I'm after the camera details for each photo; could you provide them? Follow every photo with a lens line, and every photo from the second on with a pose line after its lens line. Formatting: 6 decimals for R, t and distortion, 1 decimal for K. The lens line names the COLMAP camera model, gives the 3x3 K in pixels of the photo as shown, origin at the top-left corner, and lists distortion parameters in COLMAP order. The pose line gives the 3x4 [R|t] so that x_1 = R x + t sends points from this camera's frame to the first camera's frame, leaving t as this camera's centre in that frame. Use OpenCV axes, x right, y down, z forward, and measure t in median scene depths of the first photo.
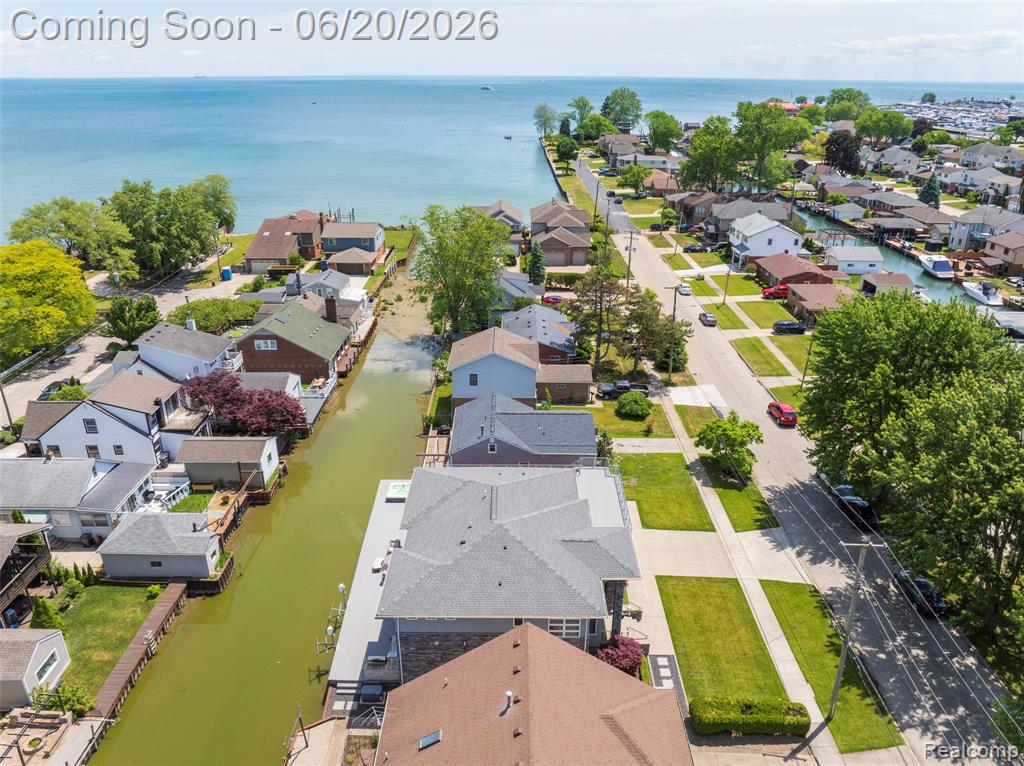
lens RADIAL K [[719.9, 0, 515.7], [0, 719.9, 384.2], [0, 0, 1]] dist [-0.040510, 0.003553]
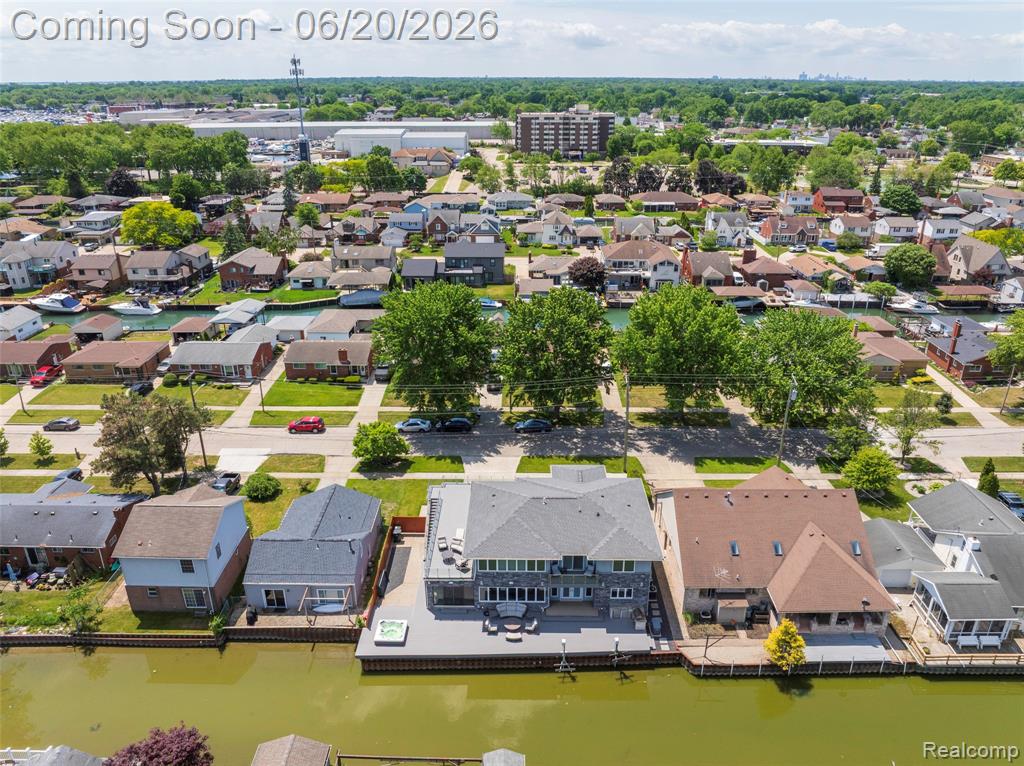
lens RADIAL K [[719.9, 0, 515.7], [0, 719.9, 384.2], [0, 0, 1]] dist [-0.040510, 0.003553]
pose [[0.007604, -0.399414, 0.916739, -0.668908], [0.397458, 0.842446, 0.363748, -0.301743], [-0.917589, 0.361599, 0.165156, 0.435591]]
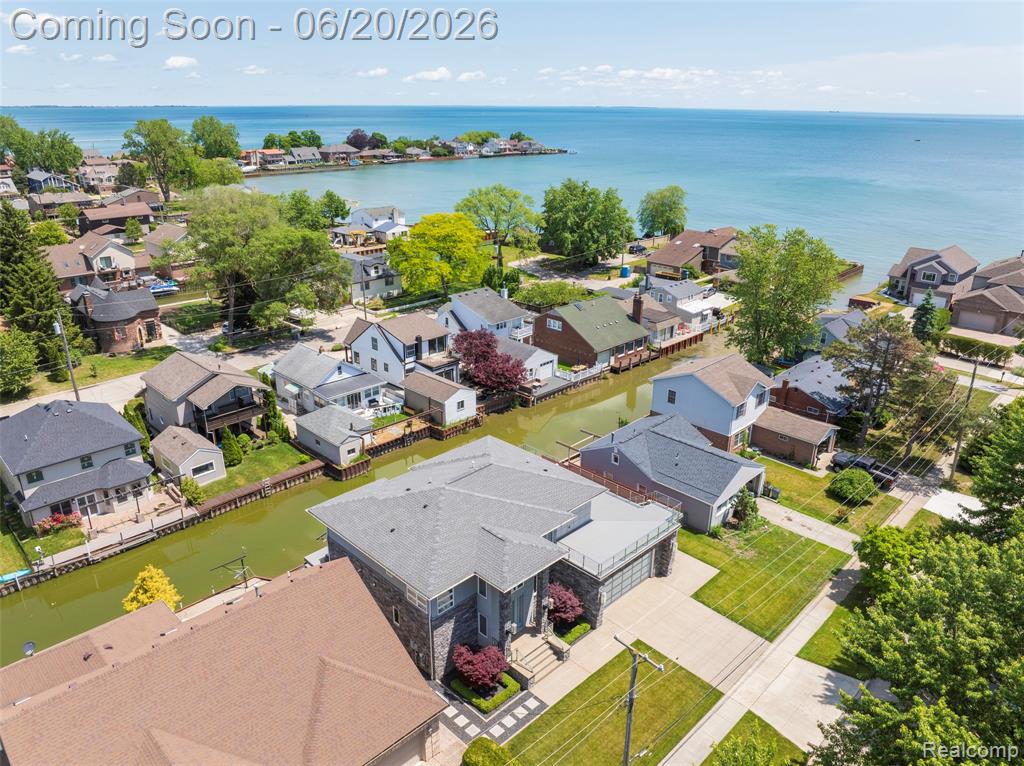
lens RADIAL K [[719.9, 0, 515.7], [0, 719.9, 384.2], [0, 0, 1]] dist [-0.040510, 0.003553]
pose [[0.710265, 0.255531, -0.655917, 0.370408], [-0.283557, 0.956705, 0.065660, -0.023518], [0.644297, 0.139354, 0.751972, 0.147682]]
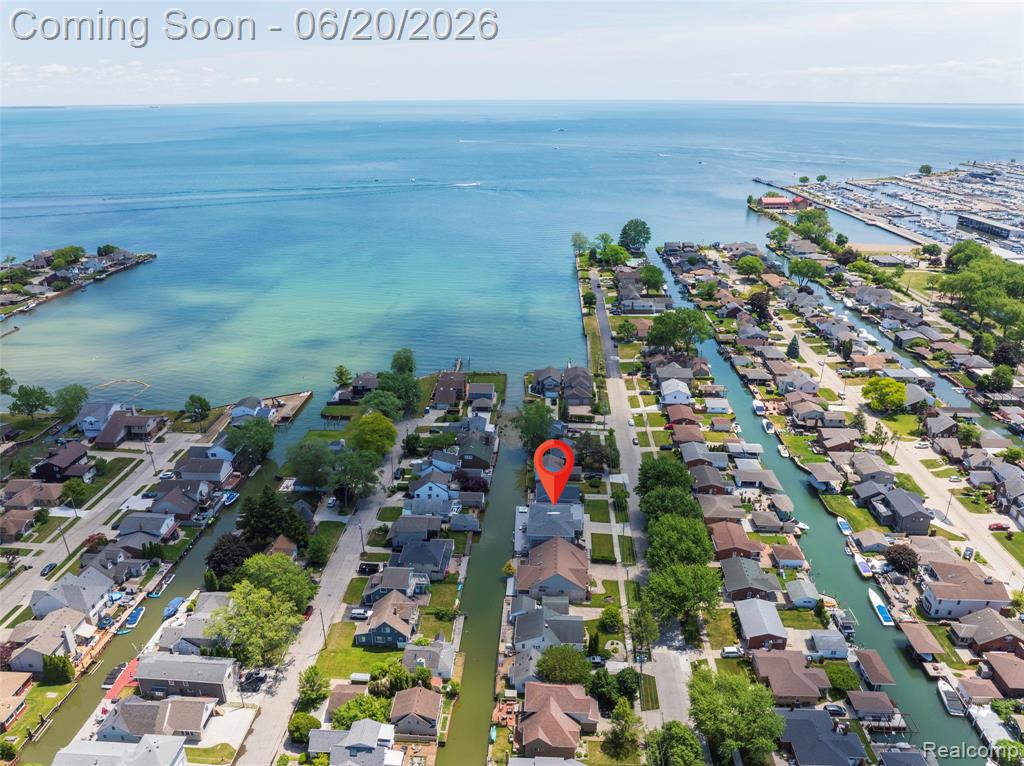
lens RADIAL K [[719.9, 0, 515.7], [0, 719.9, 384.2], [0, 0, 1]] dist [-0.040510, 0.003553]
pose [[0.998397, 0.013994, -0.054845, -0.007957], [-0.015487, 0.999519, -0.026886, -0.281555], [0.054442, 0.027692, 0.998133, -1.925664]]
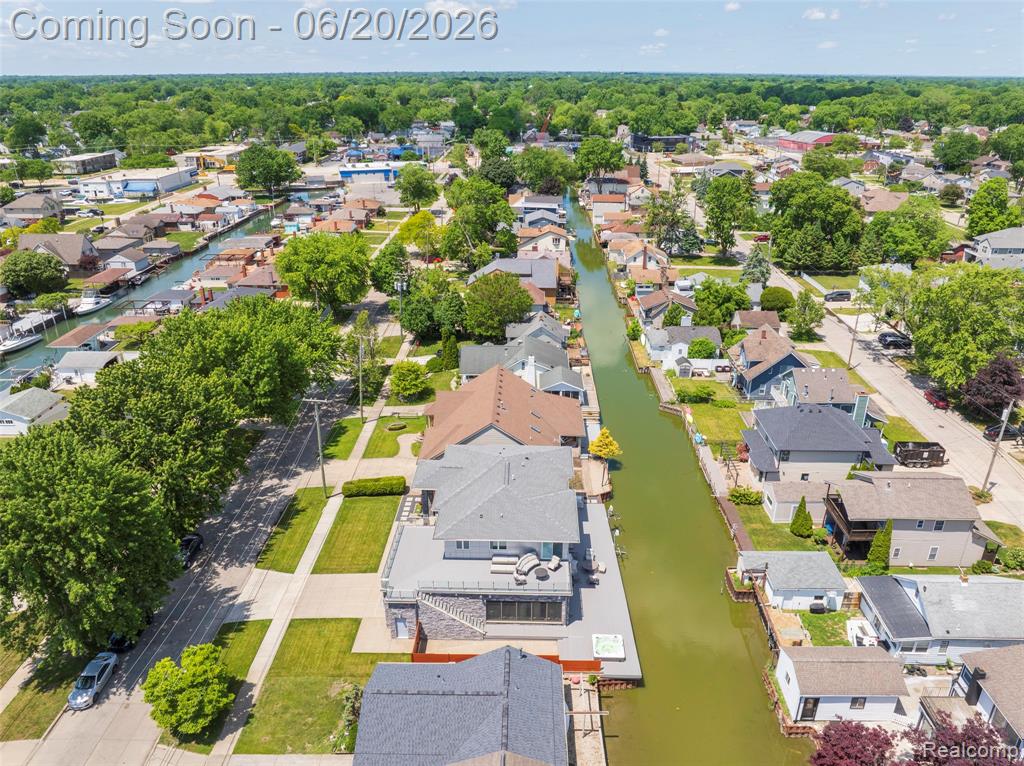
lens RADIAL K [[719.9, 0, 515.7], [0, 719.9, 384.2], [0, 0, 1]] dist [-0.040510, 0.003553]
pose [[-0.999708, -0.015942, 0.018132, -0.039852], [0.002381, 0.682239, 0.731125, -0.554341], [-0.024026, 0.730955, -0.682002, 1.036686]]
